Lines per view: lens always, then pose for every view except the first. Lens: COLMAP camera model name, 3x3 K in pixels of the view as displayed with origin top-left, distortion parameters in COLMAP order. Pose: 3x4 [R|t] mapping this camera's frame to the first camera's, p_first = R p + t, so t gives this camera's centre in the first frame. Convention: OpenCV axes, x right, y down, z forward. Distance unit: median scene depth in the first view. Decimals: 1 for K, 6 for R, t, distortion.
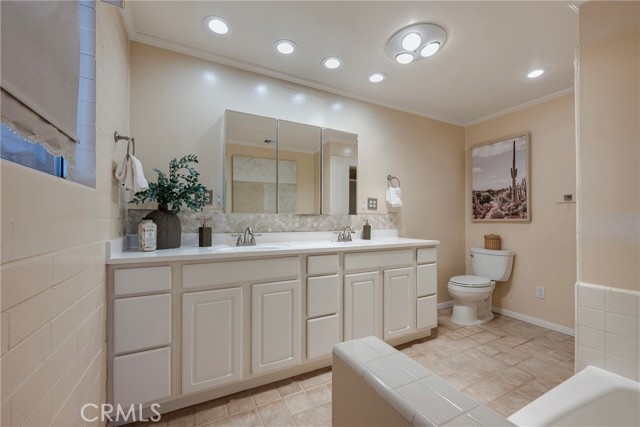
lens RADIAL K [[253.5, 0, 316.1], [0, 253.5, 216.2], [0, 0, 1]] dist [0.000004, -0.000419]
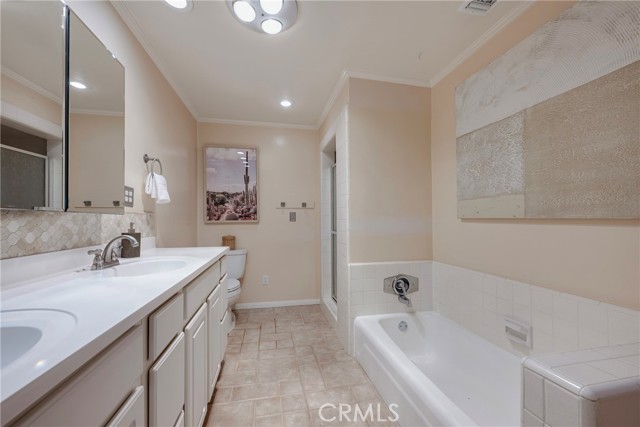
lens RADIAL K [[253.5, 0, 319.7], [0, 253.5, 216.3], [0, 0, 1]] dist [0.000004, -0.000419]
pose [[0.272503, 0.010610, 0.962097, -0.249165], [-0.005684, 0.999939, -0.009418, 0.001684], [-0.962138, -0.002902, 0.272546, 0.447871]]
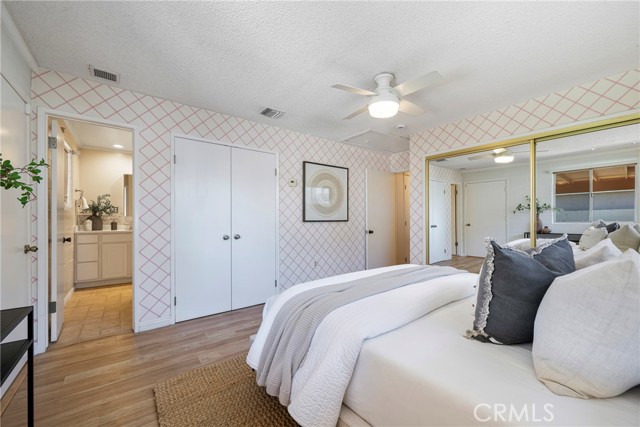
lens RADIAL K [[253.5, 0, 320.3], [0, 253.5, 216.1], [0, 0, 1]] dist [0.000004, -0.000419]
pose [[0.983530, -0.003930, 0.180700, 0.636306], [0.004796, 0.999979, -0.004353, 0.002138], [-0.180679, 0.005148, 0.983529, -1.044174]]
